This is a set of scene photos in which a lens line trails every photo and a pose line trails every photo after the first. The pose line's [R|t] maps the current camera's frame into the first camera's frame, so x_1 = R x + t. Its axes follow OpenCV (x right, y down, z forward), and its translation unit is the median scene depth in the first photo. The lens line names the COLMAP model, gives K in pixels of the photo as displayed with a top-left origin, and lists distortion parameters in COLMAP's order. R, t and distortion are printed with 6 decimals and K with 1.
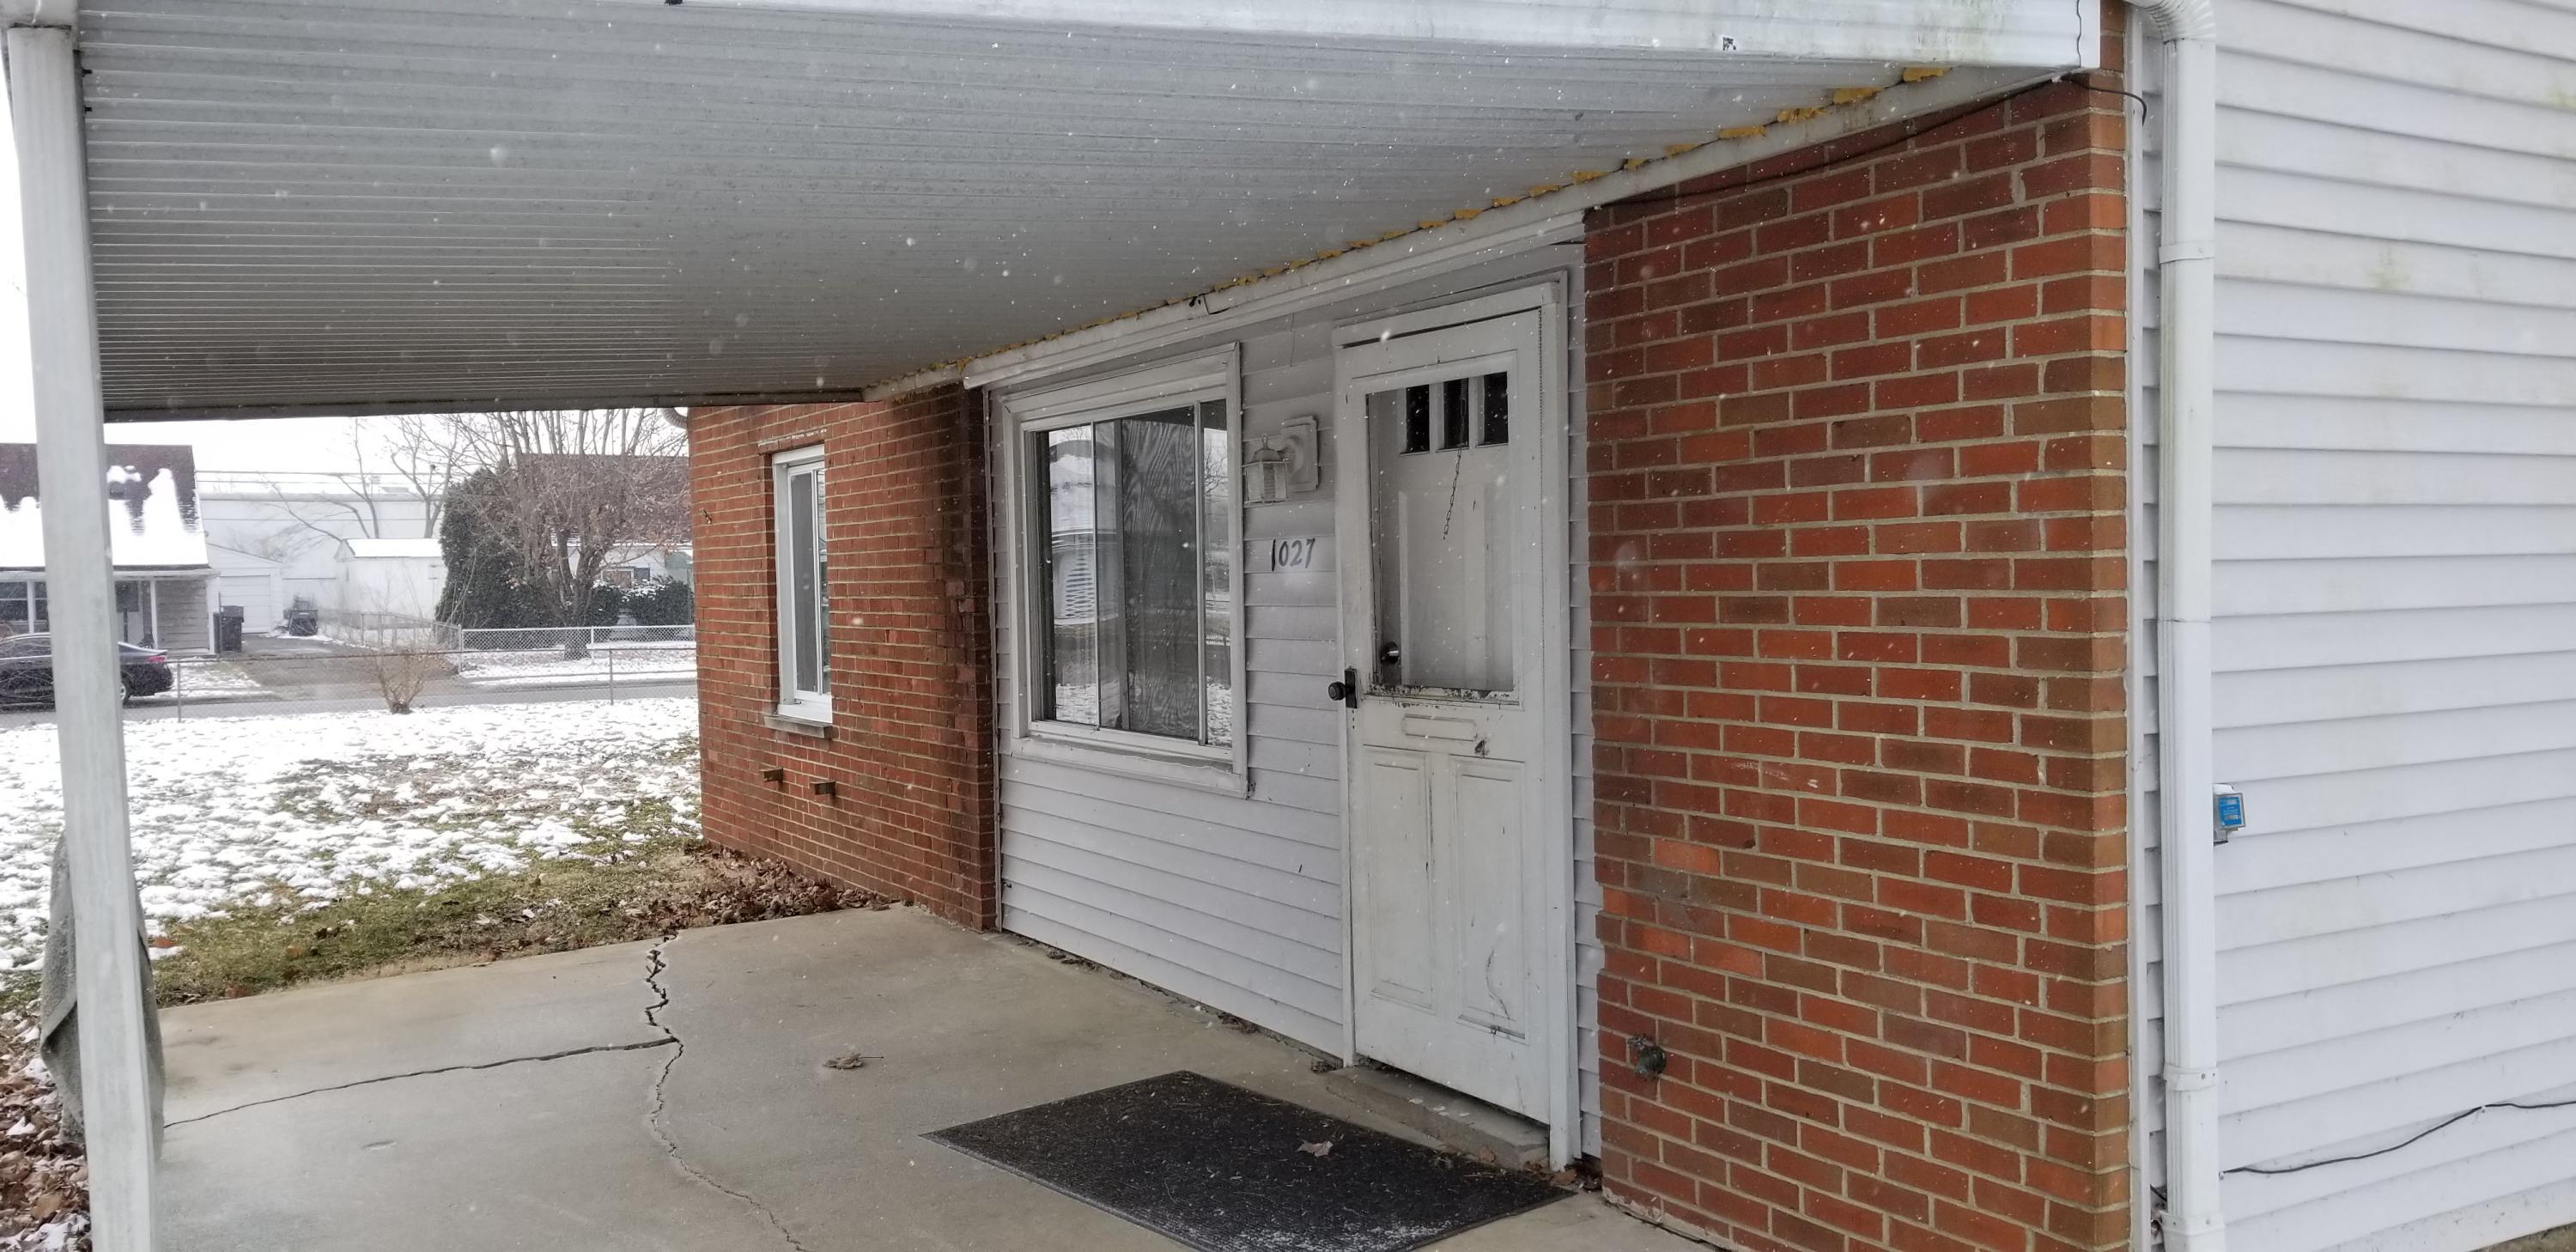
lens RADIAL K [[1987.1, 0, 1220.6], [0, 1987.1, 659.2], [0, 0, 1]] dist [0.088189, -0.162396]
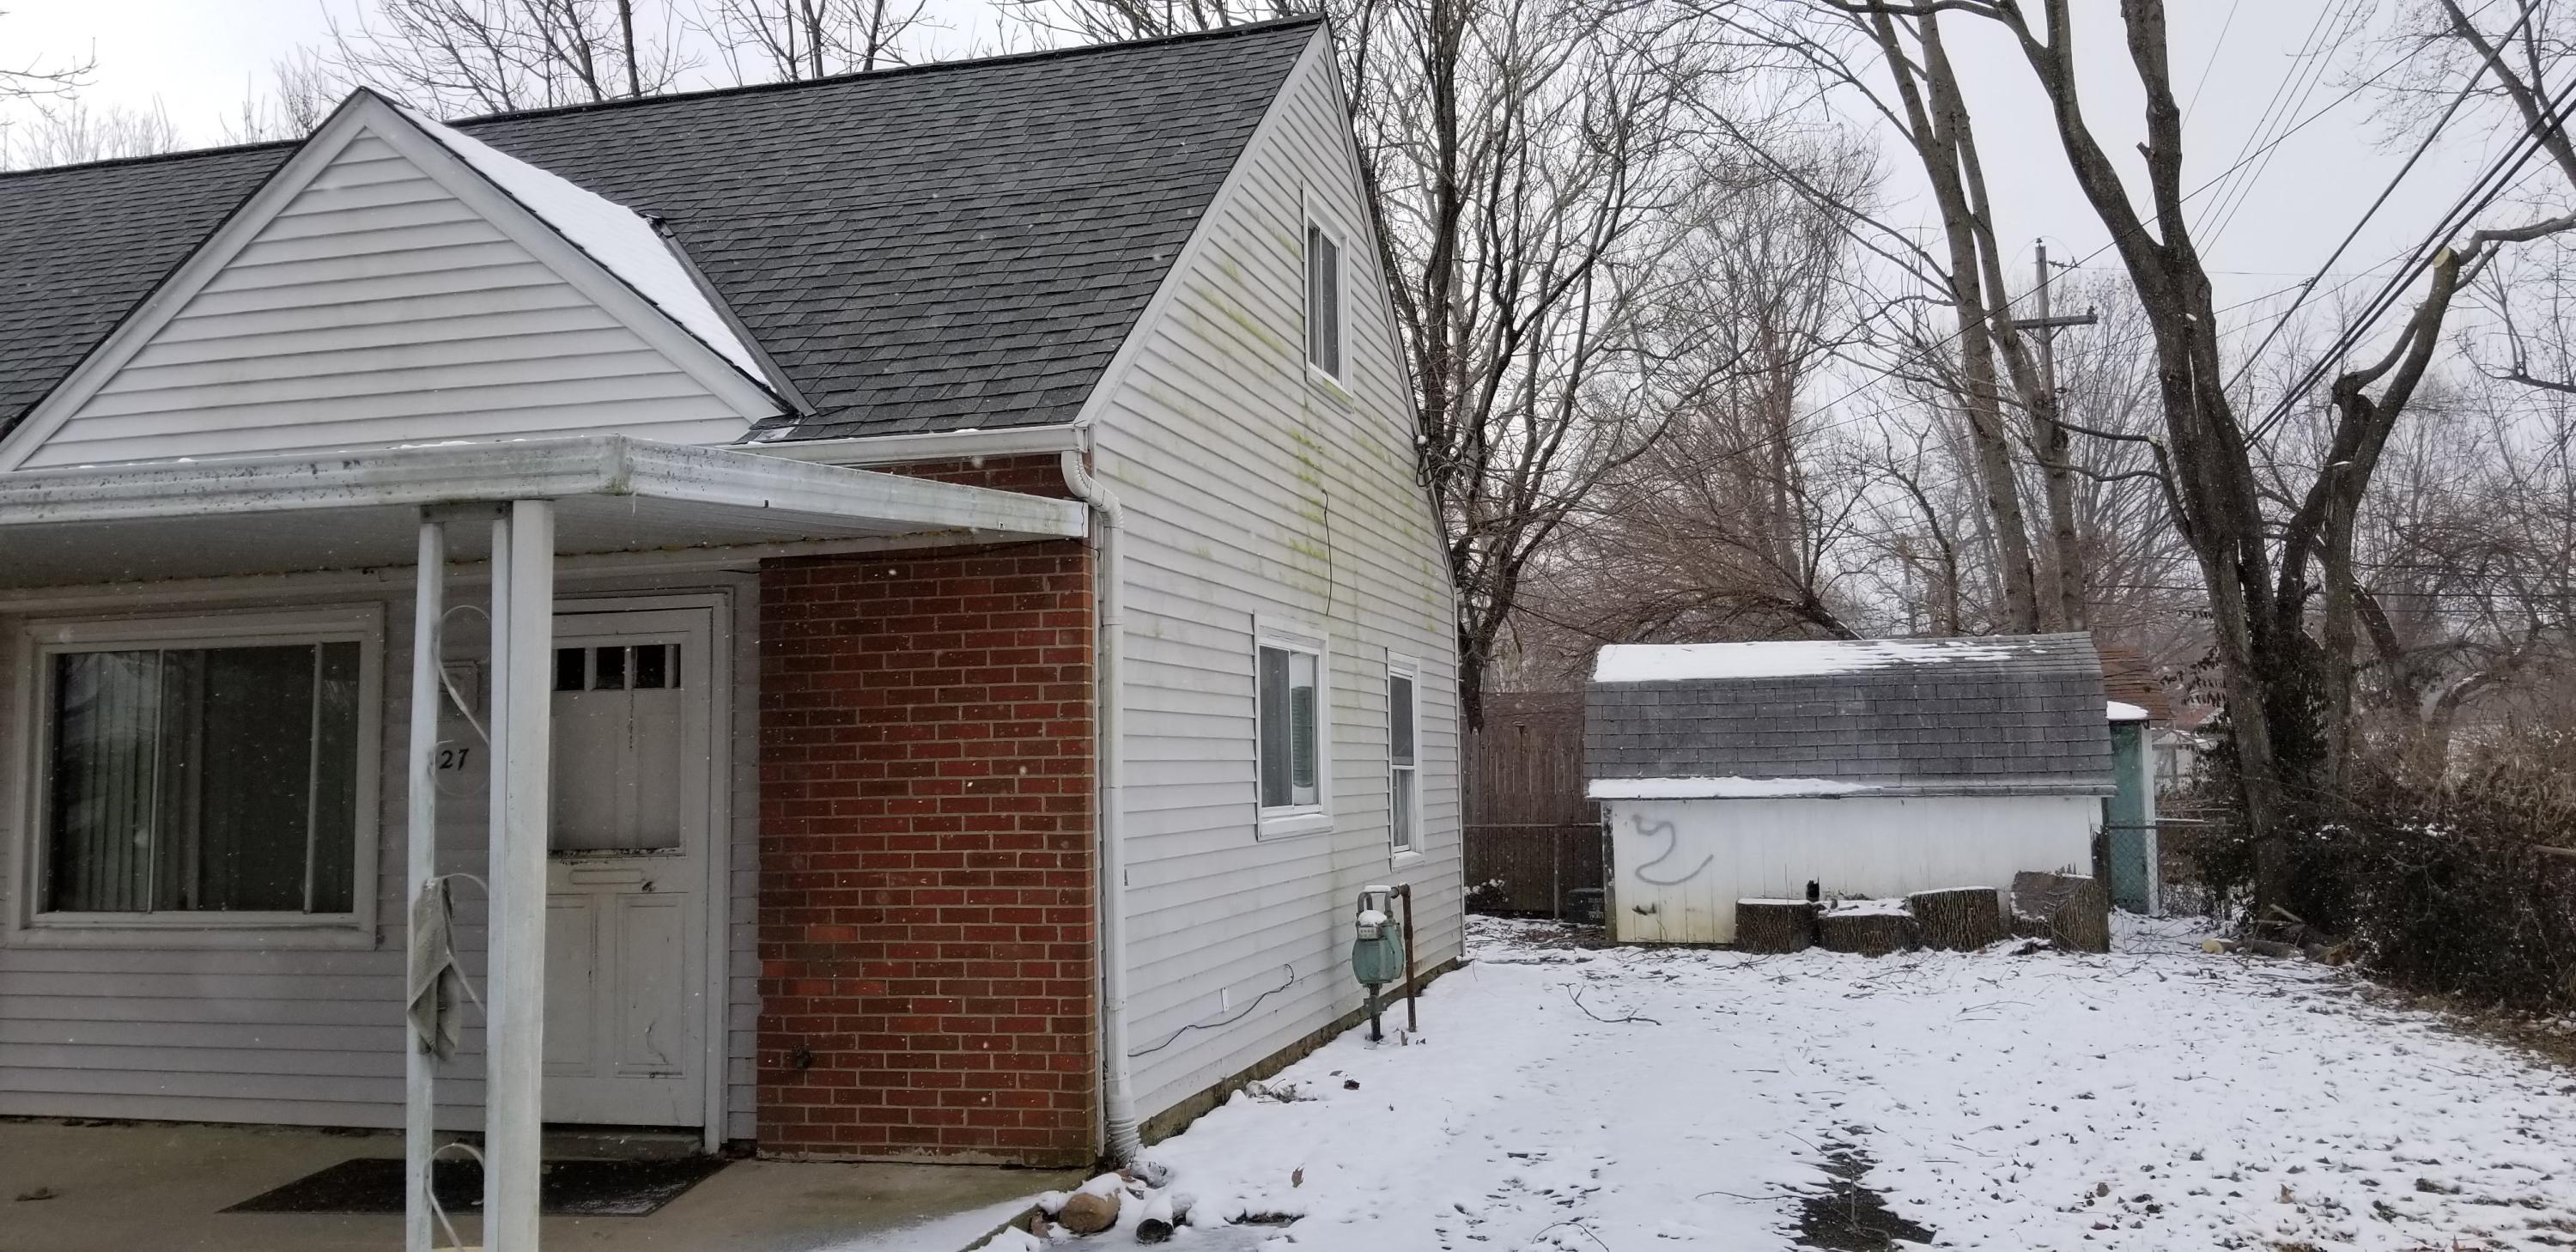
lens RADIAL K [[2017.7, 0, 1243.0], [0, 2017.7, 645.9], [0, 0, 1]] dist [0.145725, -0.285900]
pose [[0.711059, 0.048502, 0.701457, -0.793538], [0.036940, 0.993664, -0.106152, 0.053823], [-0.702161, 0.101392, 0.704762, -0.538532]]
